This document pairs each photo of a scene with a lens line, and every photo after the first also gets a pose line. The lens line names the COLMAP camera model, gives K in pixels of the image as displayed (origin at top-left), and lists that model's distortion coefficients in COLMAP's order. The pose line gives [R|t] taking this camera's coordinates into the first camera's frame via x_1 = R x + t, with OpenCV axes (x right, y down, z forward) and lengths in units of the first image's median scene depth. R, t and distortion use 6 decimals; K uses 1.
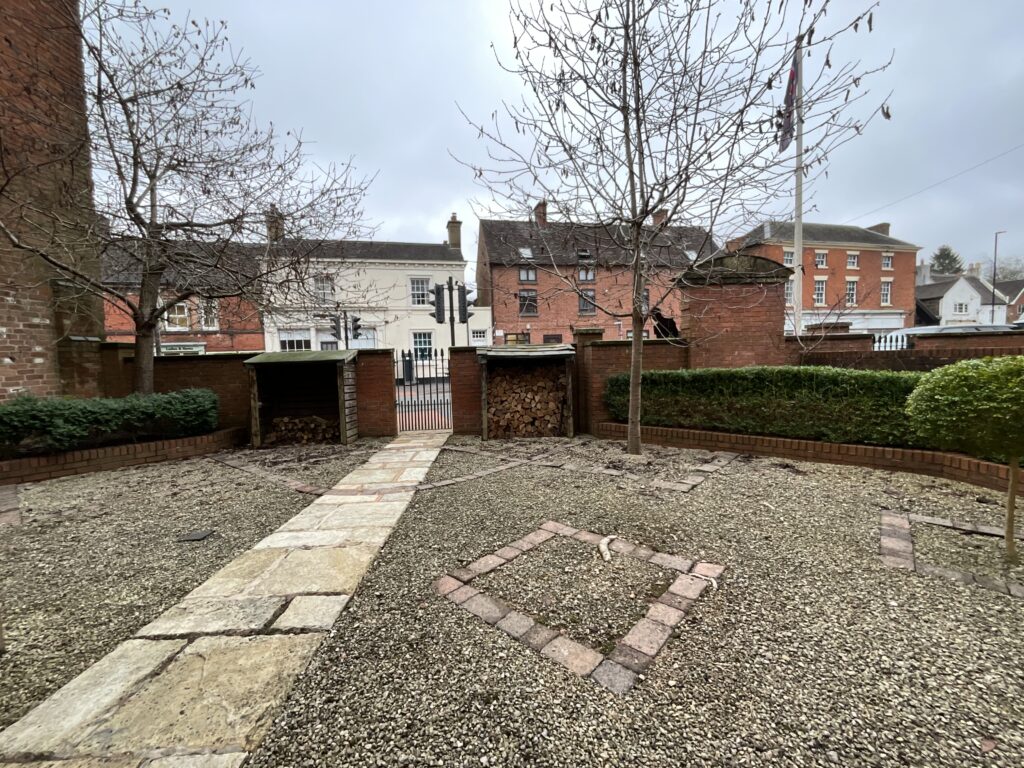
lens RADIAL K [[417.7, 0, 510.9], [0, 417.7, 385.7], [0, 0, 1]] dist [-0.002739, 0.000091]
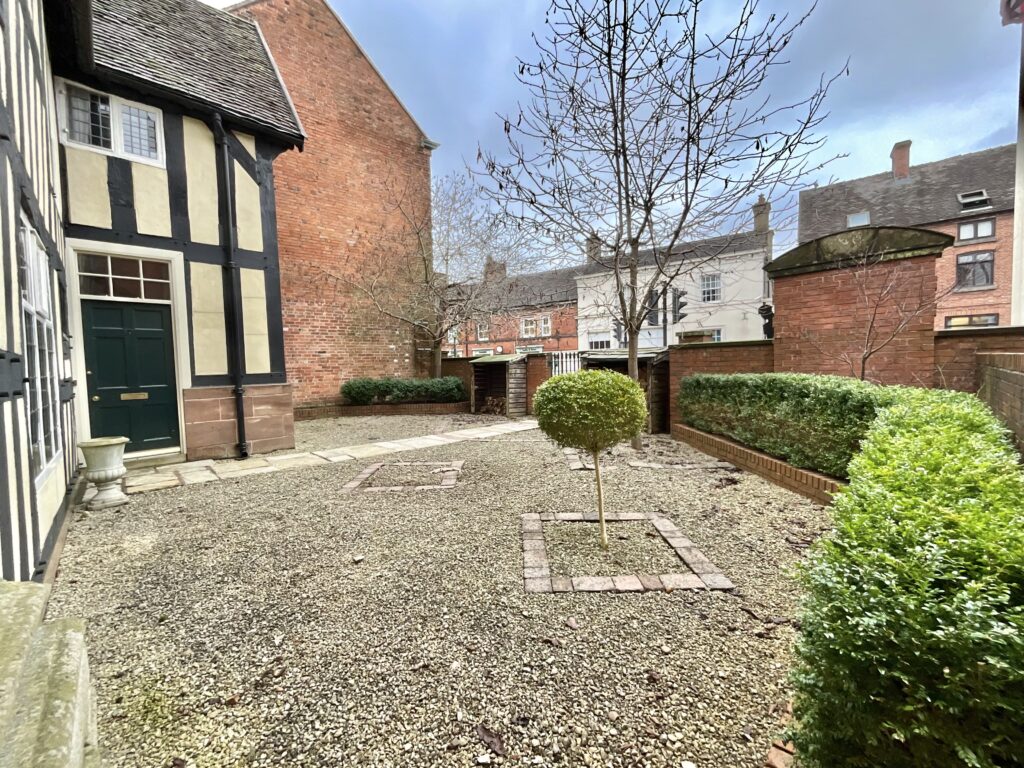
lens RADIAL K [[417.7, 0, 510.9], [0, 417.7, 385.7], [0, 0, 1]] dist [-0.002739, 0.000091]
pose [[0.659327, 0.051320, -0.750103, 0.723773], [-0.042630, 0.998614, 0.030851, -0.019226], [0.750647, 0.011636, 0.660601, 0.009632]]
